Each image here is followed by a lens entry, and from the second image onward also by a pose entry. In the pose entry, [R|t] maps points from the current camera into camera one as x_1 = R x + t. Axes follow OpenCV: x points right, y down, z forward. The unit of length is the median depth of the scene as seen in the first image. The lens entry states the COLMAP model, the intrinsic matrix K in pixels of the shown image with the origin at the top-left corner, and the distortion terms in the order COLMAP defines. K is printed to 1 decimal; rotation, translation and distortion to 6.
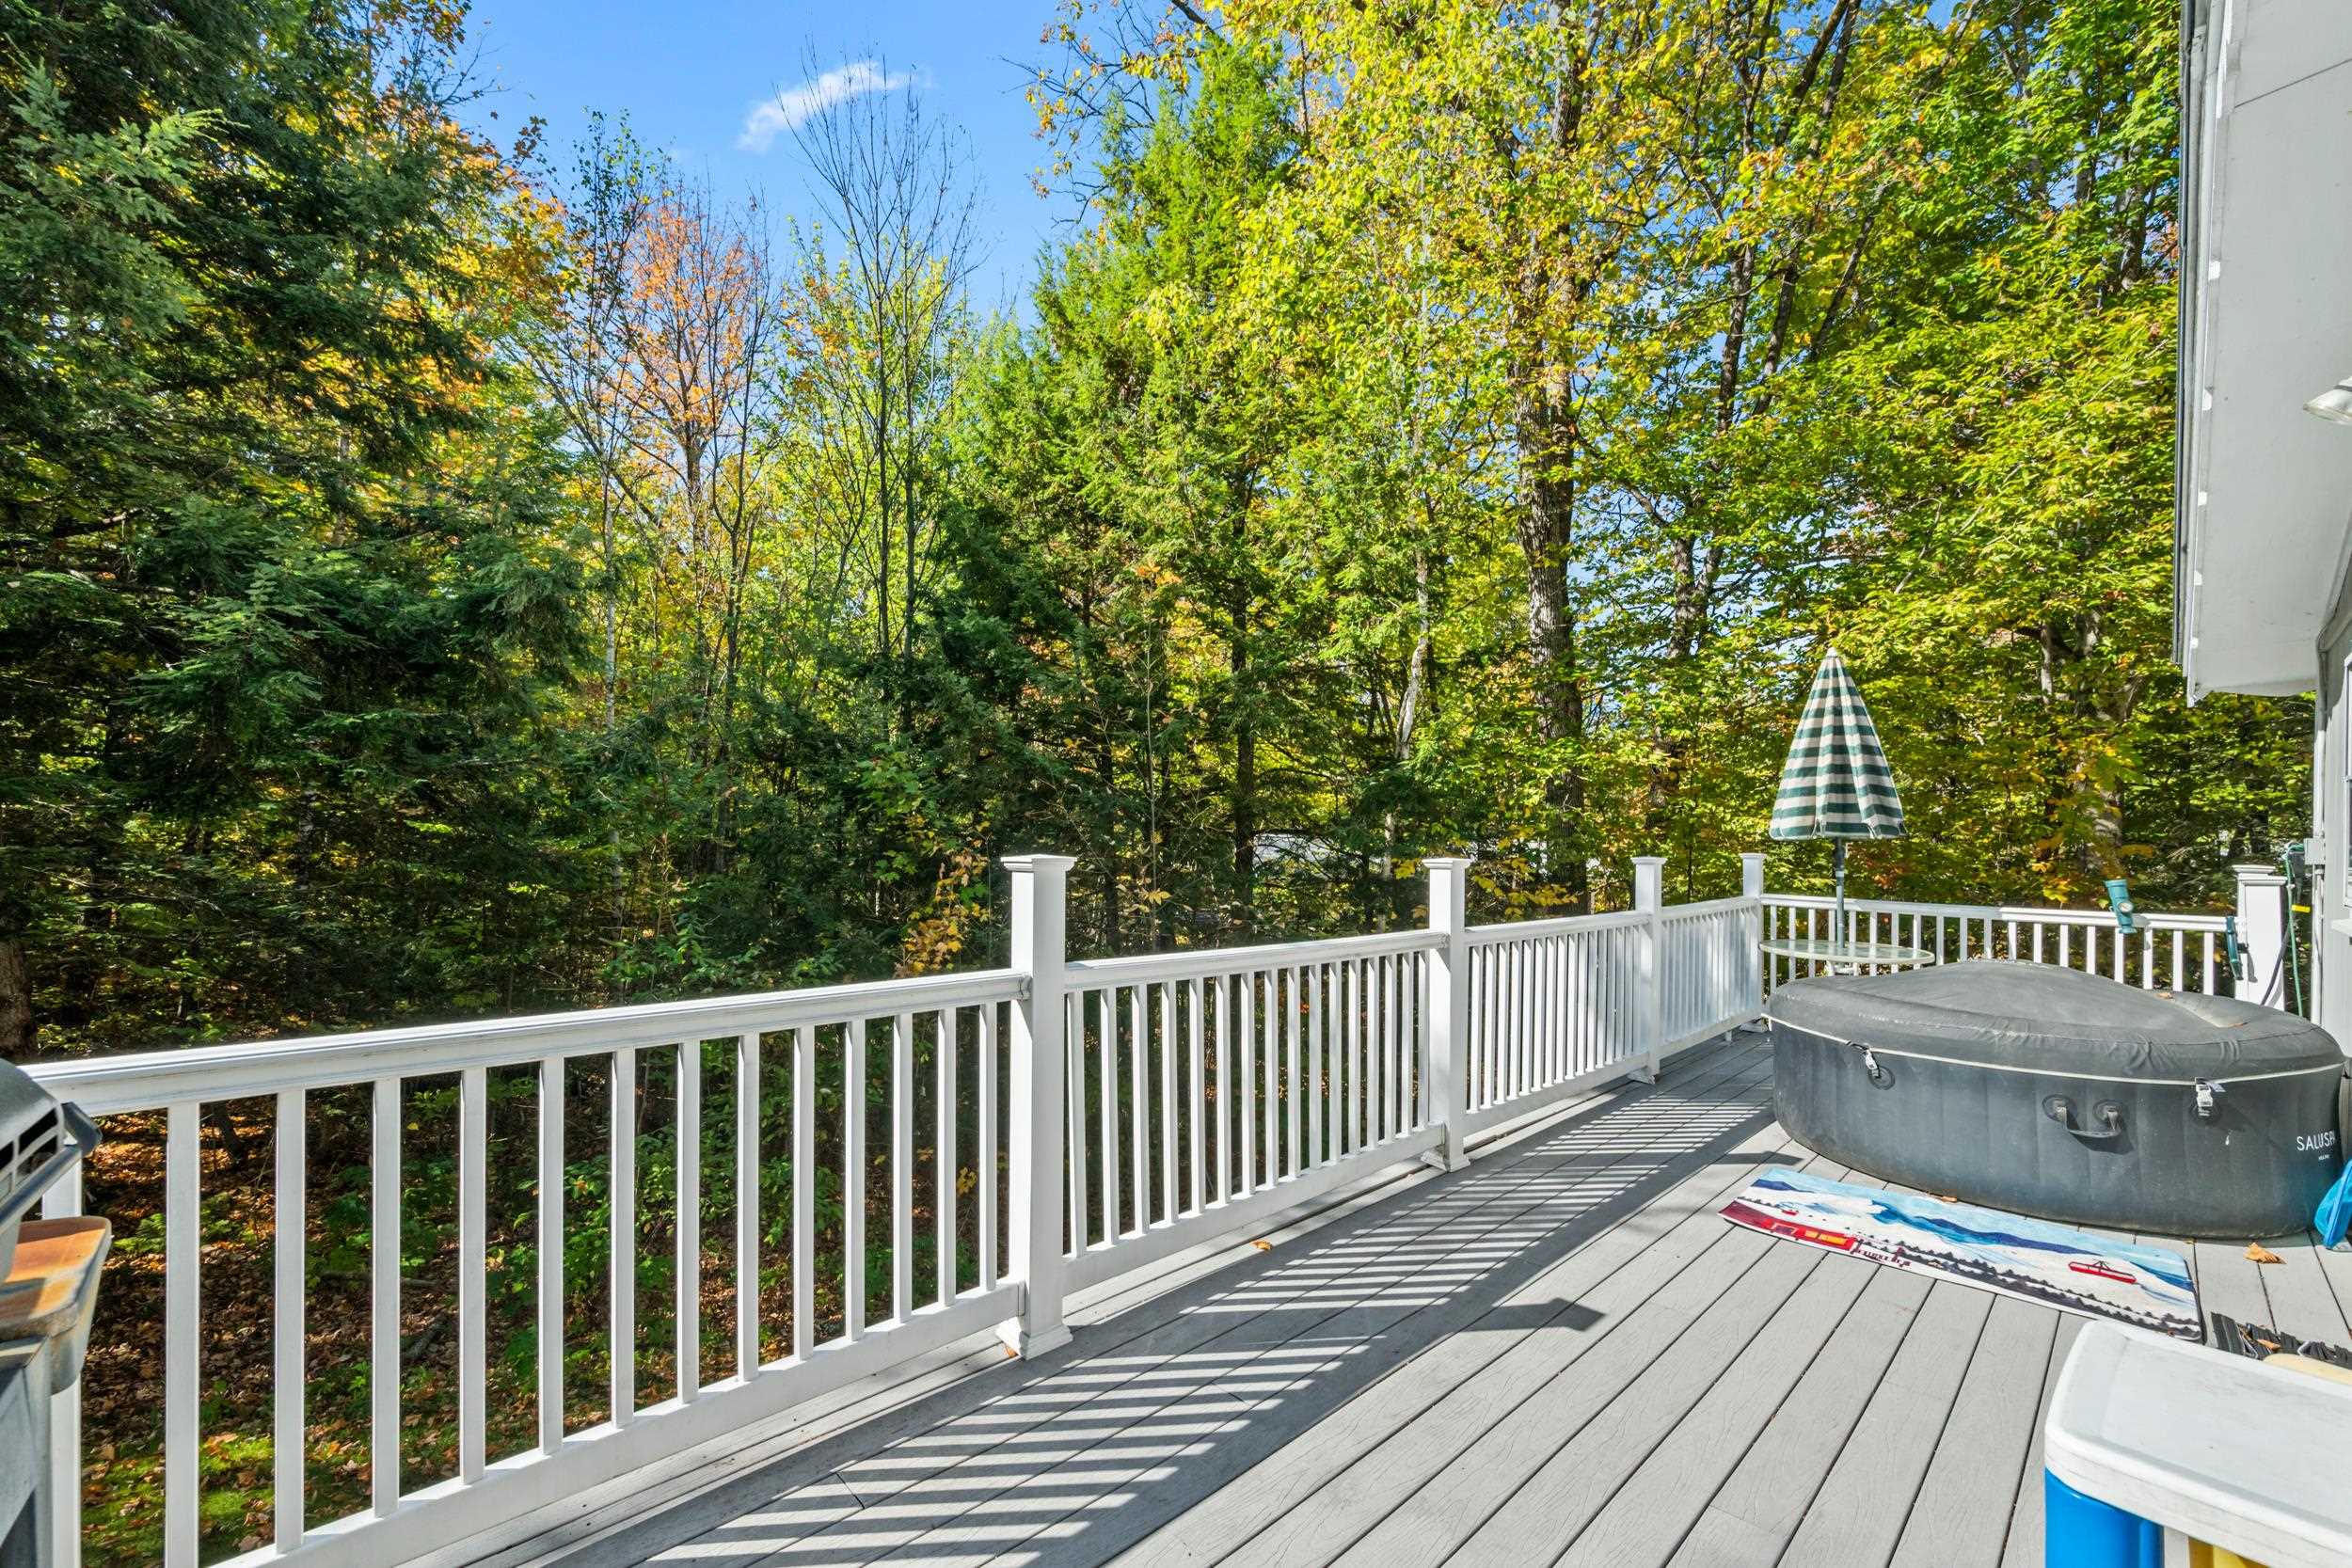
lens RADIAL K [[938.7, 0, 1175.3], [0, 938.7, 840.0], [0, 0, 1]] dist [0.000470, -0.000470]
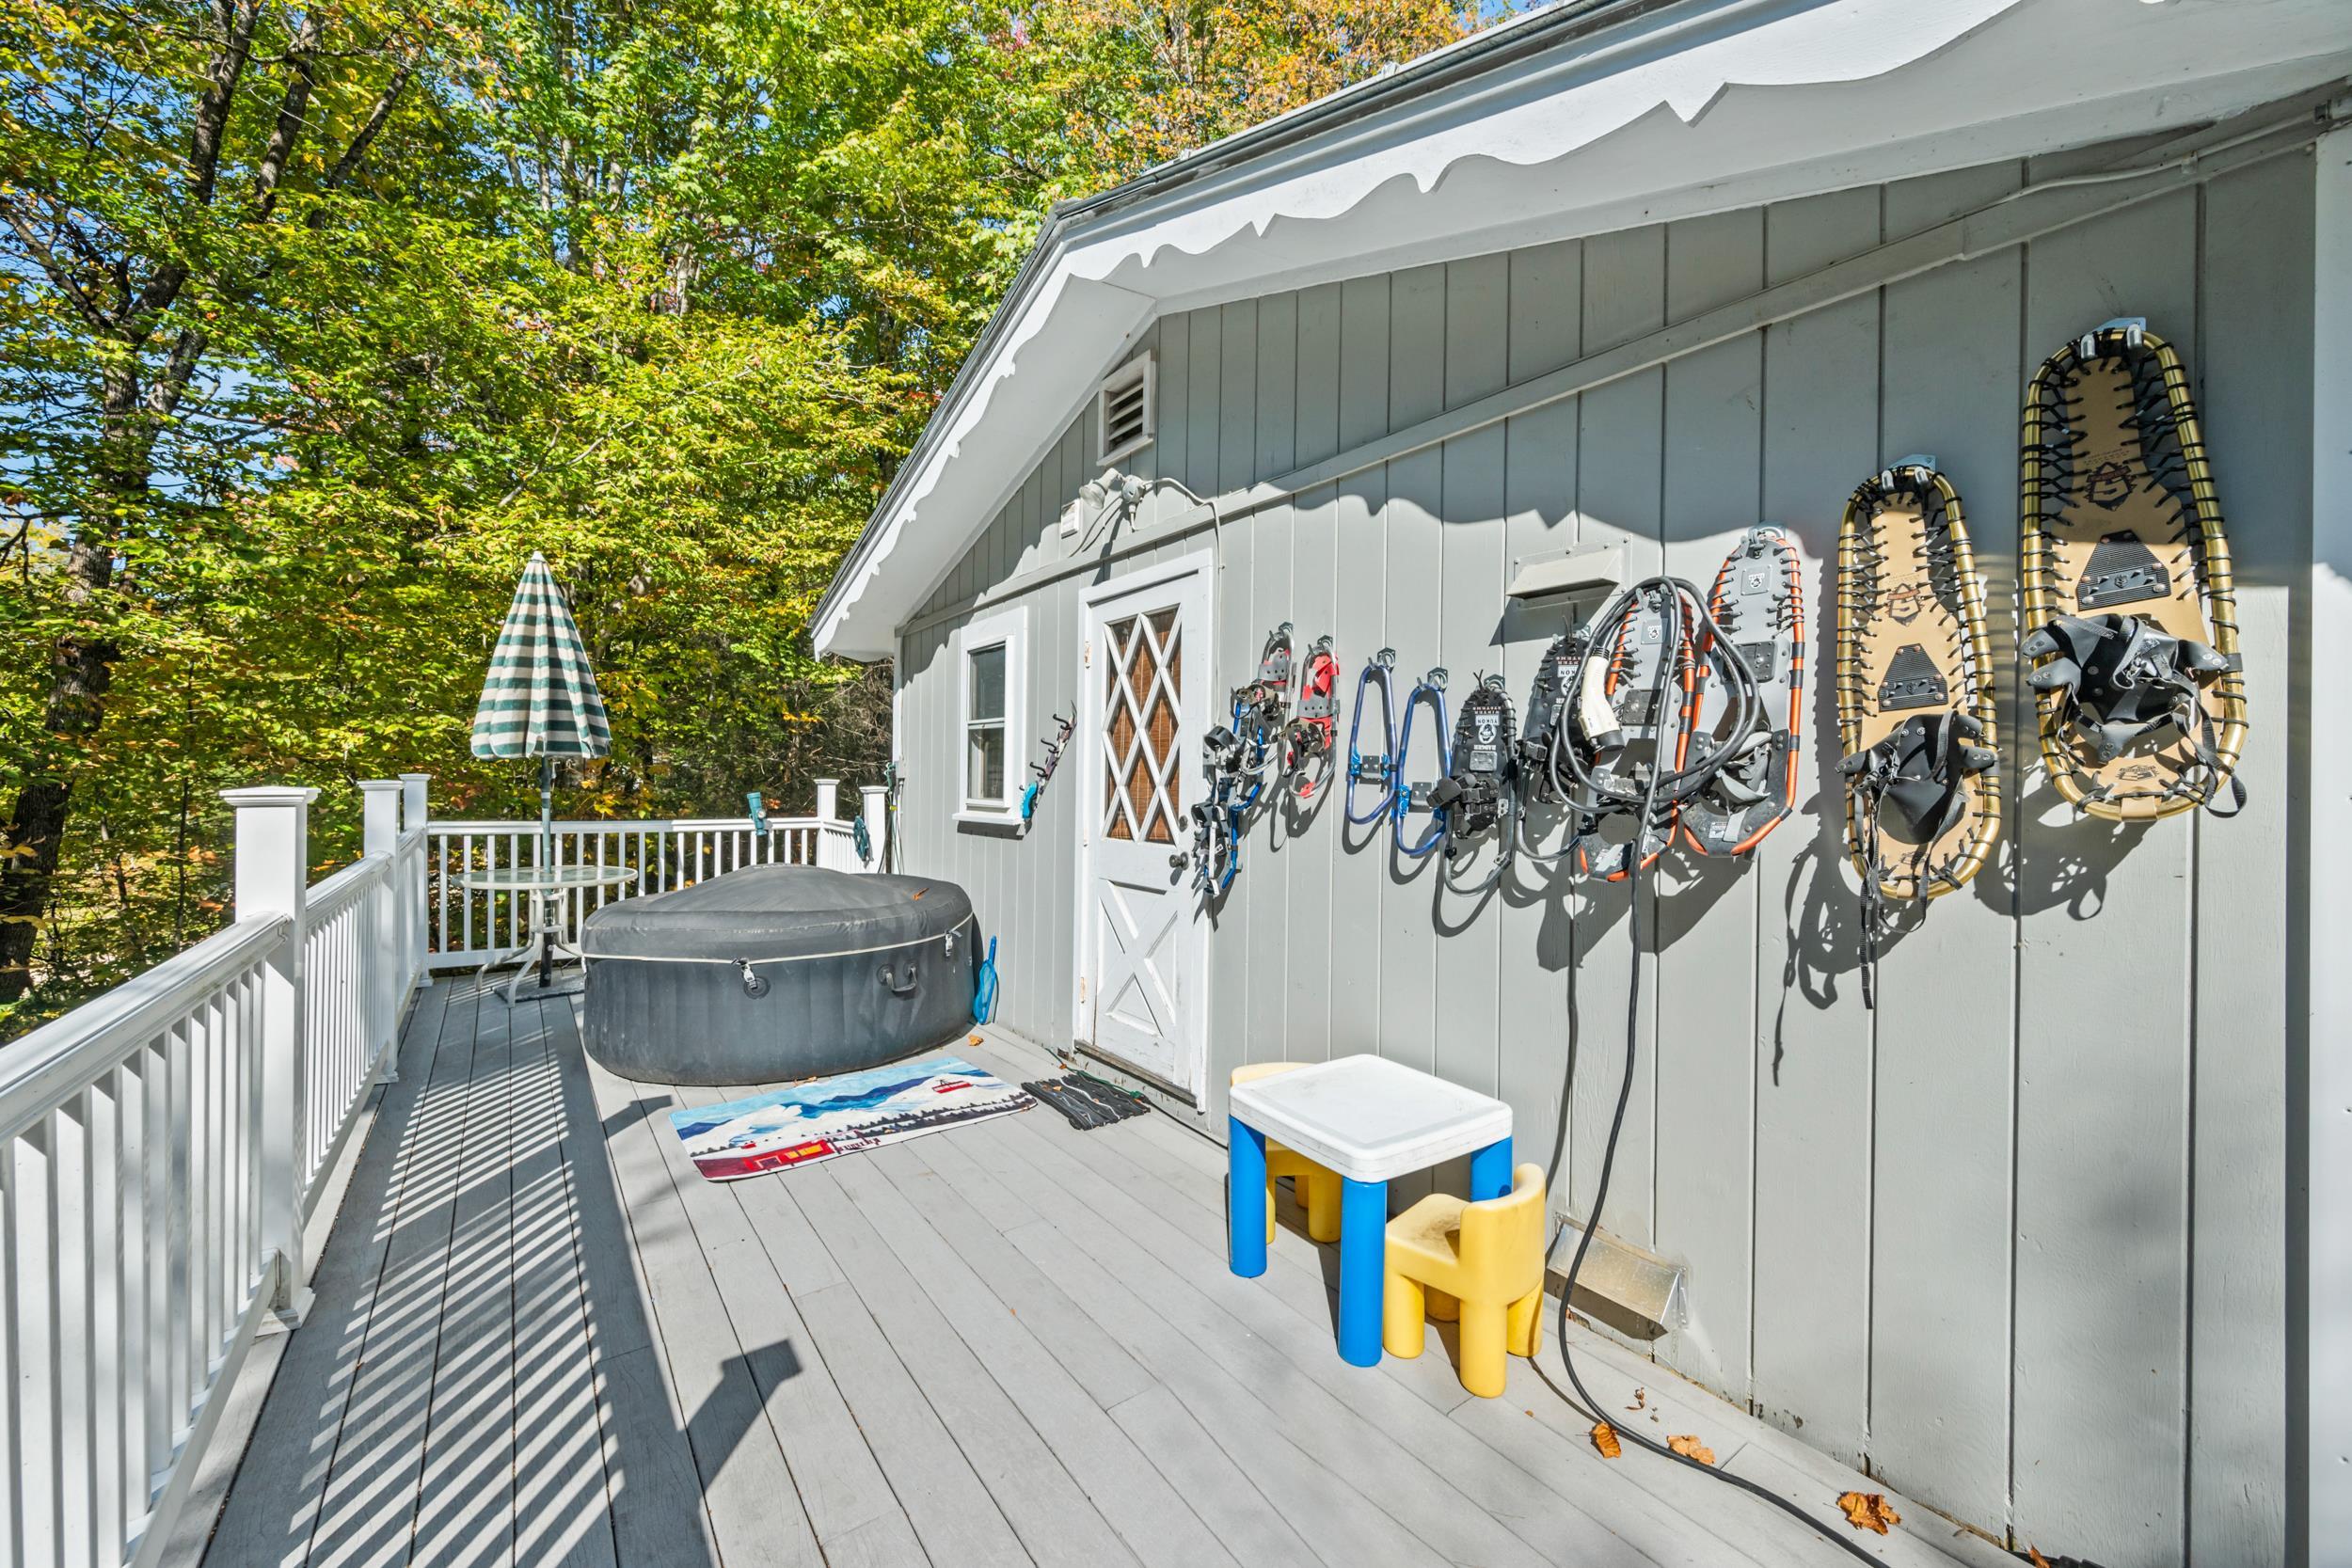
lens RADIAL K [[938.7, 0, 1172.3], [0, 938.7, 777.7], [0, 0, 1]] dist [0.000470, -0.000470]
pose [[0.128315, -0.014463, 0.991628, -0.197293], [-0.006381, 0.999861, 0.015409, 0.000098], [-0.991713, -0.008305, 0.128205, 0.362885]]
